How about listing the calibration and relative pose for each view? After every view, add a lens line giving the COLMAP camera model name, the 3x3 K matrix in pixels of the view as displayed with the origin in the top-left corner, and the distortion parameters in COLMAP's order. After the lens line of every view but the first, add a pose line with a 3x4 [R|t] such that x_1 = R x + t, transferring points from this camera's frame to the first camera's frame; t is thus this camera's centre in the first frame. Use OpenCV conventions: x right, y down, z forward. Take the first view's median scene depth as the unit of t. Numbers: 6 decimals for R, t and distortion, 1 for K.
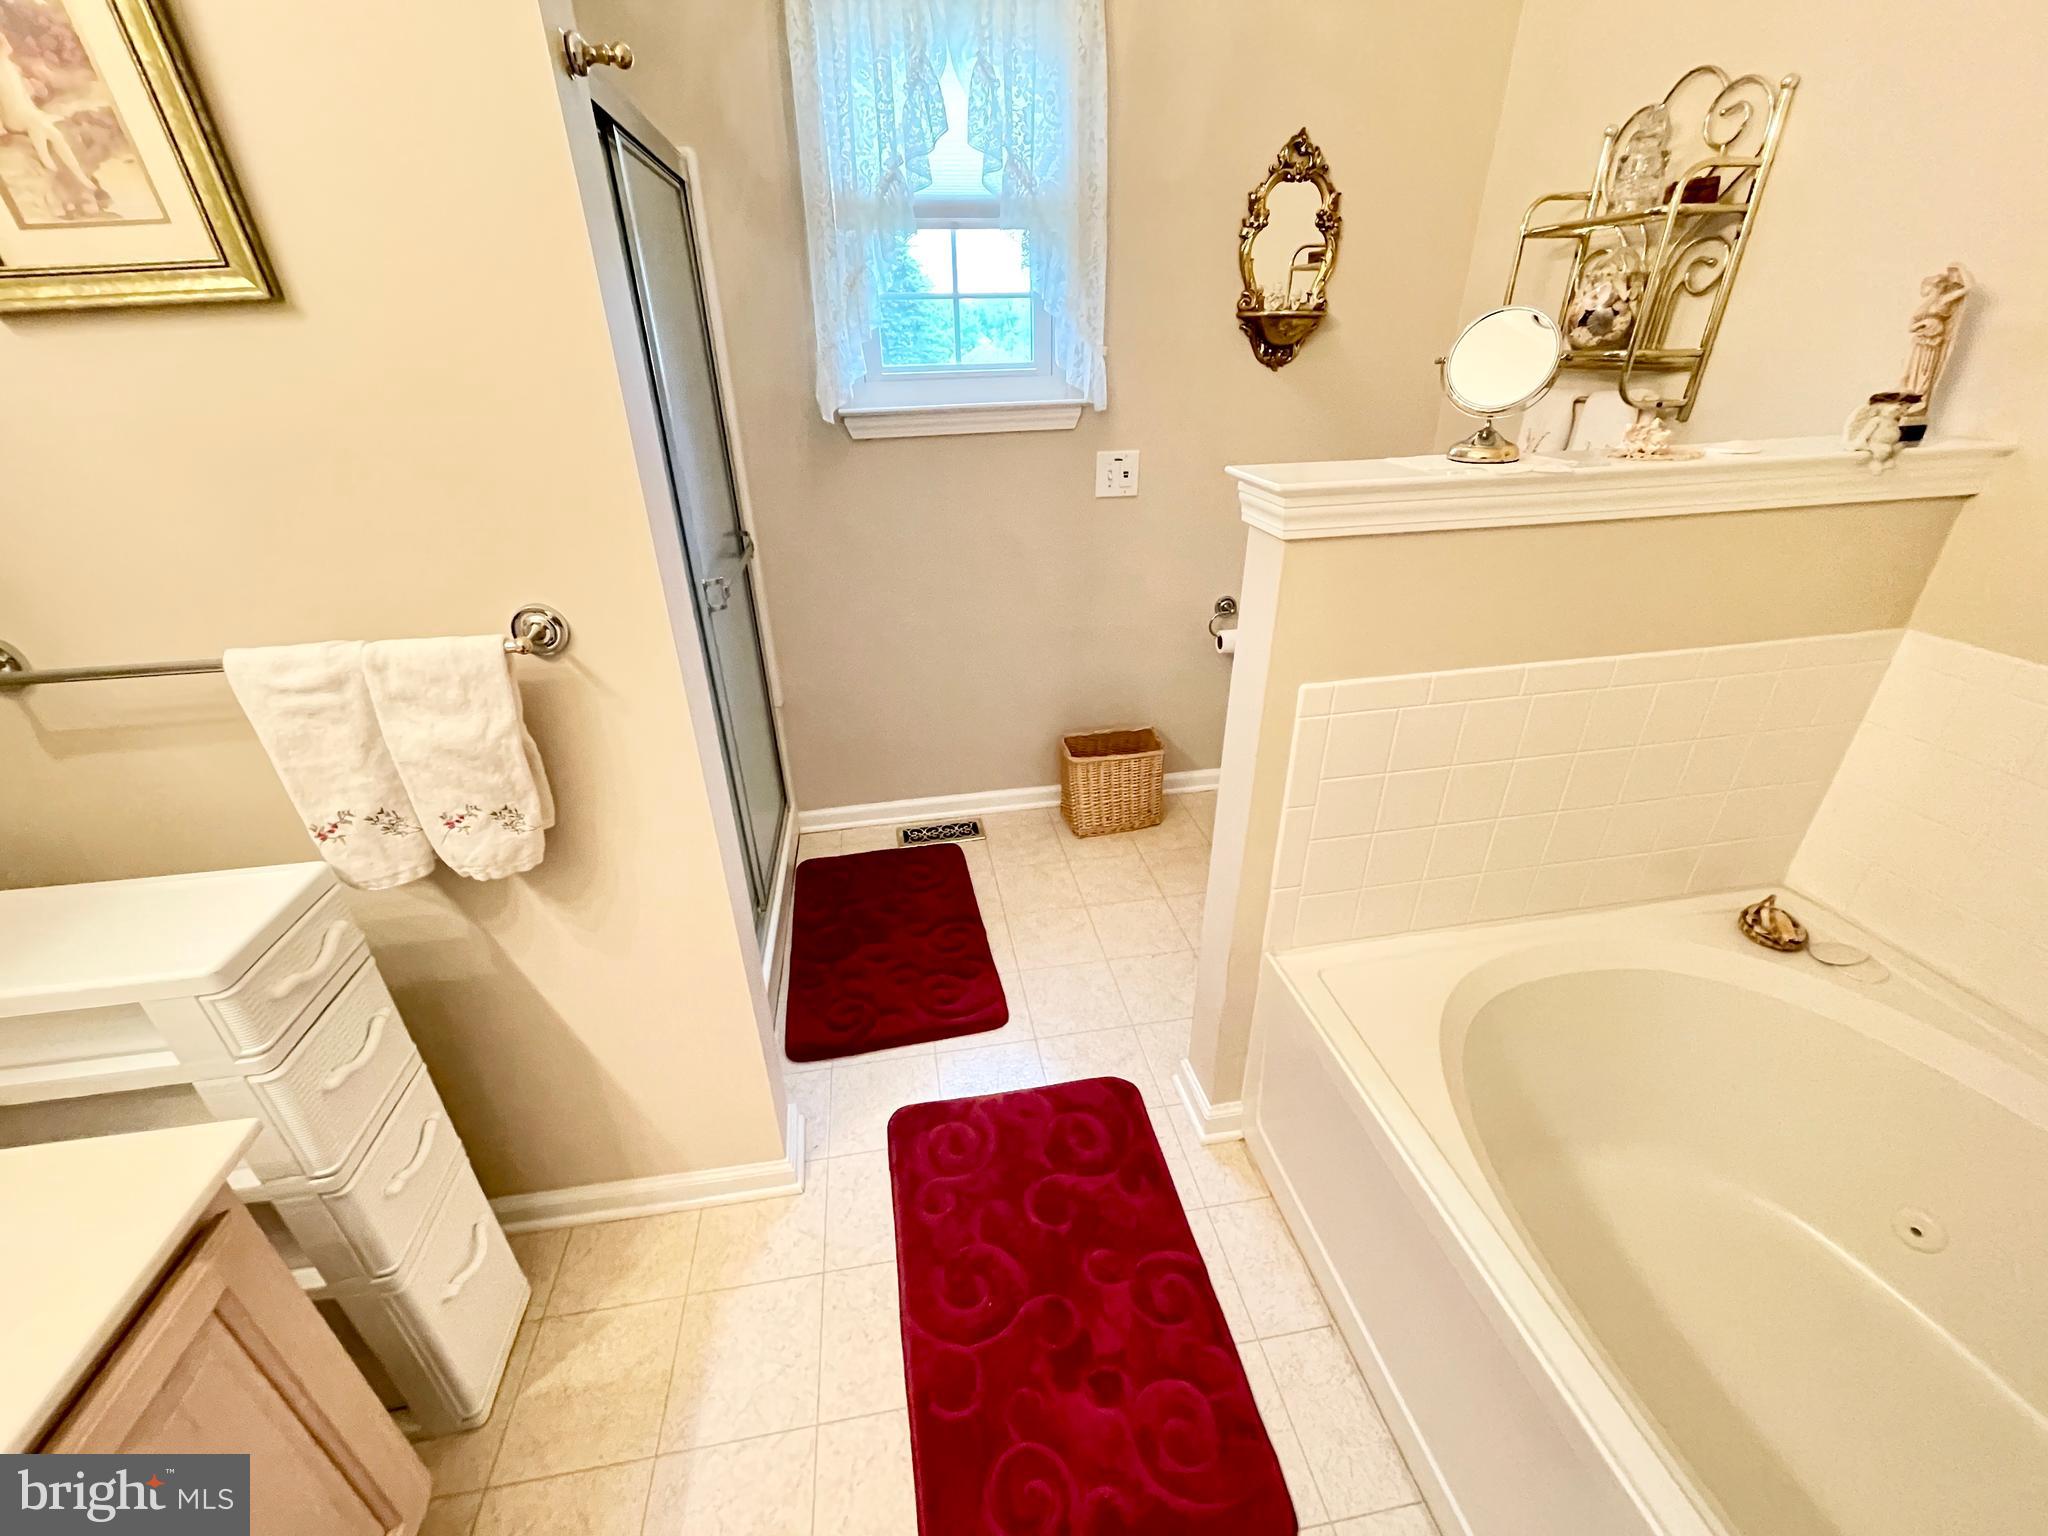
lens RADIAL K [[828.6, 0, 1015.4], [0, 828.6, 769.7], [0, 0, 1]] dist [-0.005182, 0.000888]
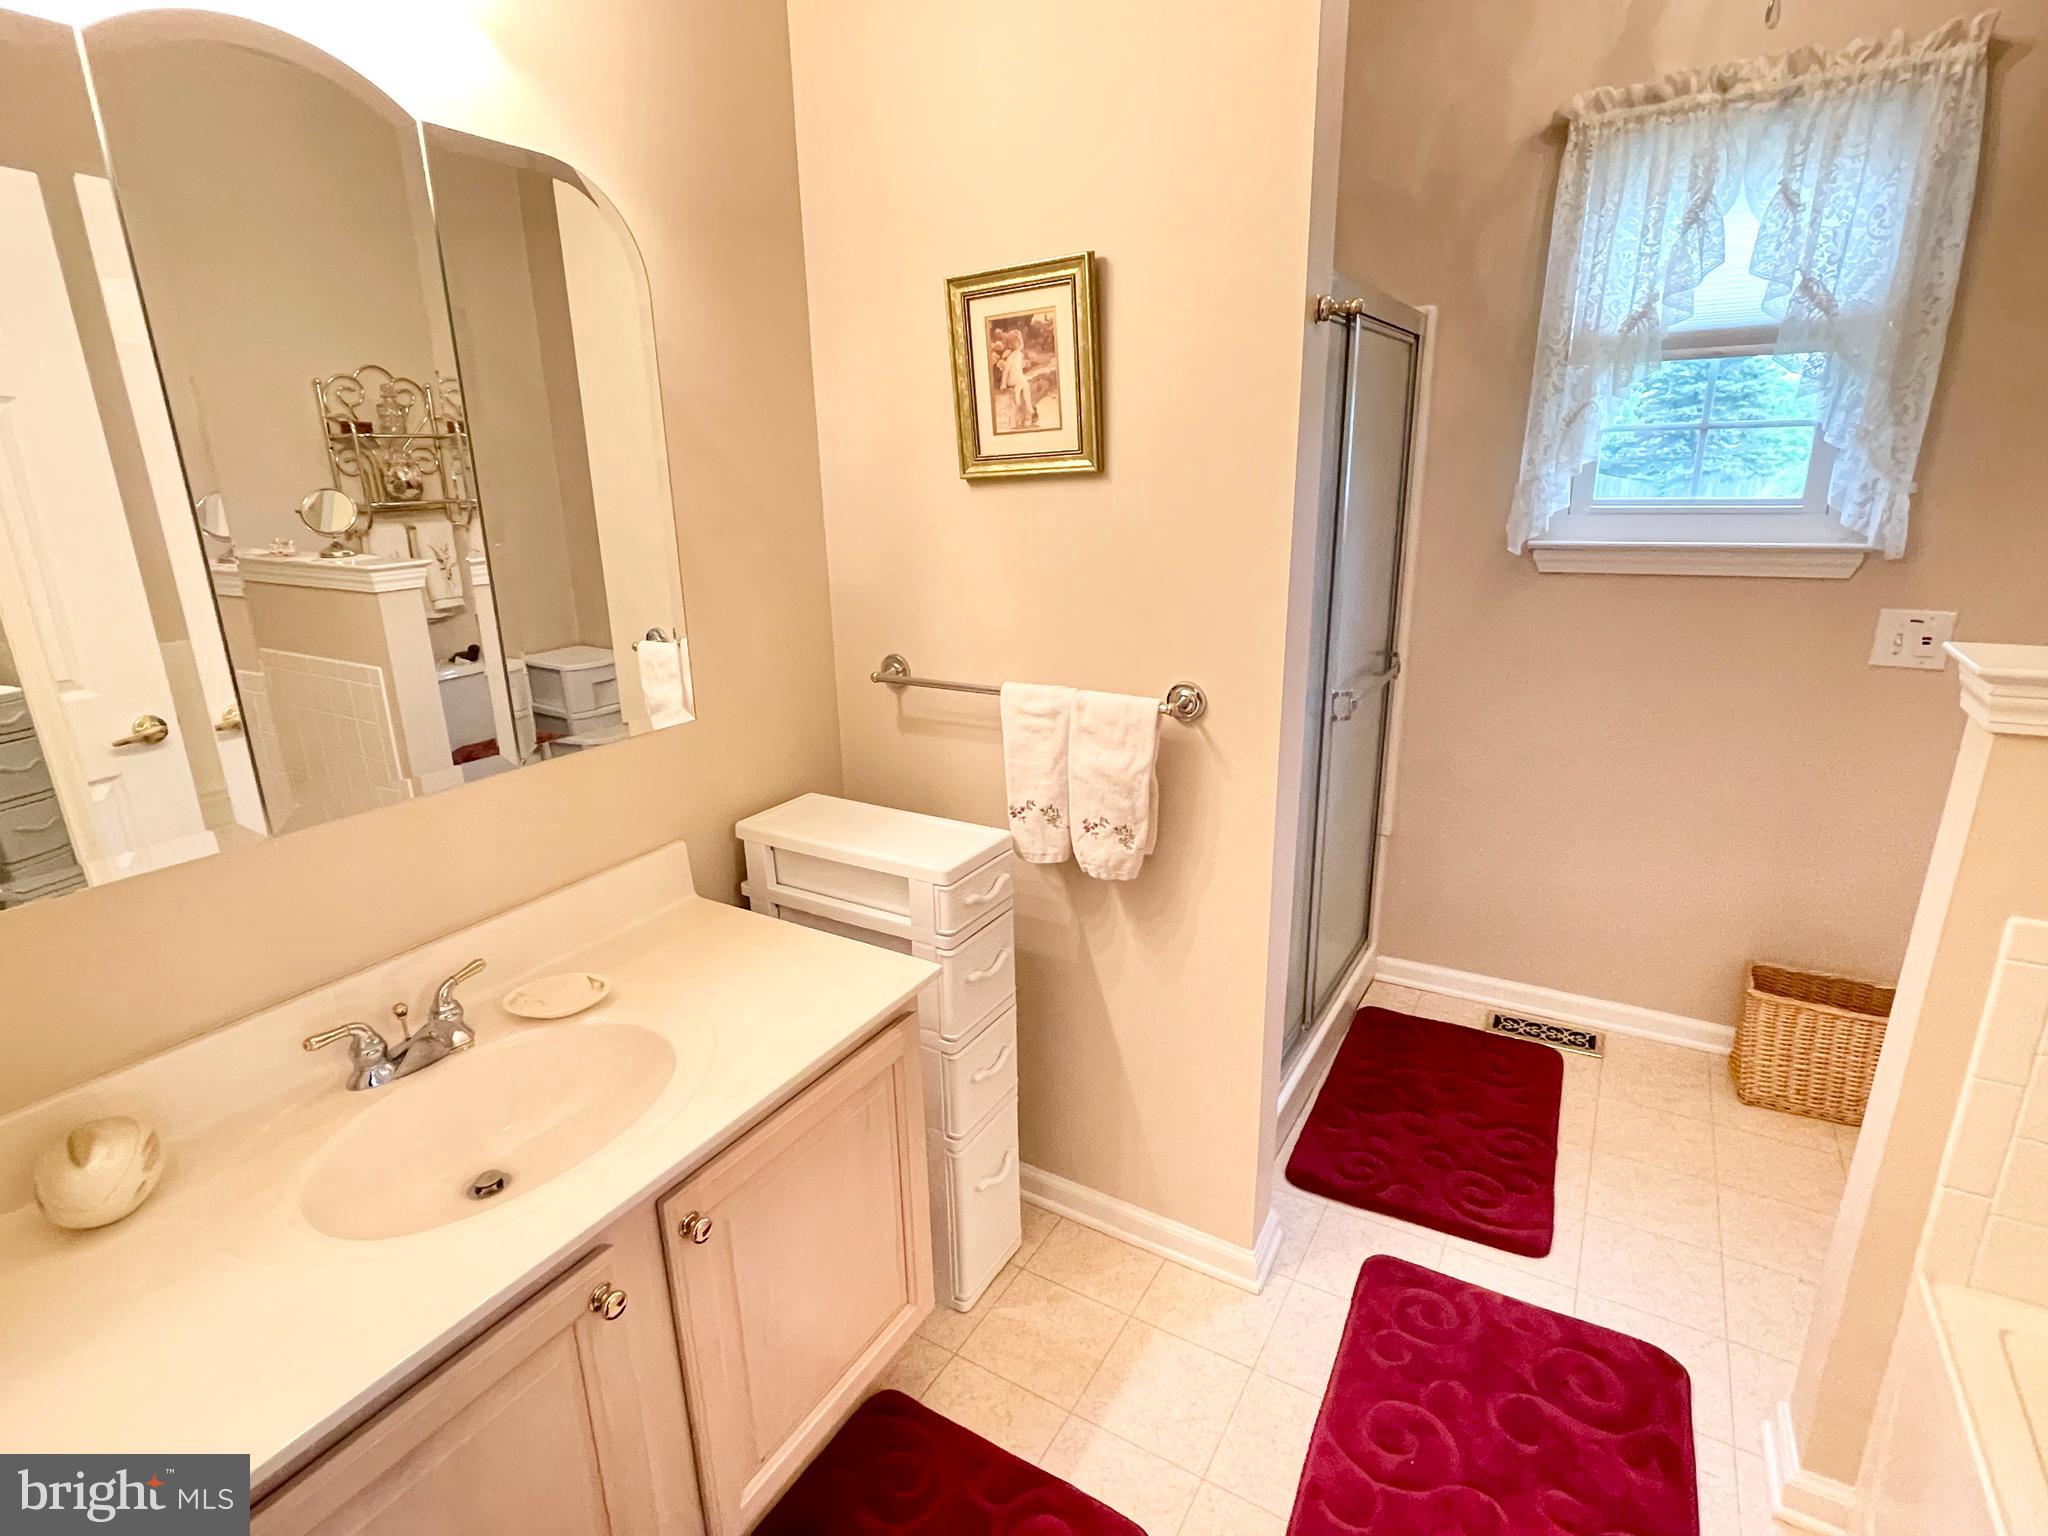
lens RADIAL K [[1049.6, 0, 1007.5], [0, 1049.6, 772.3], [0, 0, 1]] dist [0.029030, -0.014109]
pose [[0.760095, 0.189545, -0.621554, 0.254819], [-0.291044, 0.954510, -0.064835, 0.123445], [0.580990, 0.230180, 0.780684, -0.418597]]
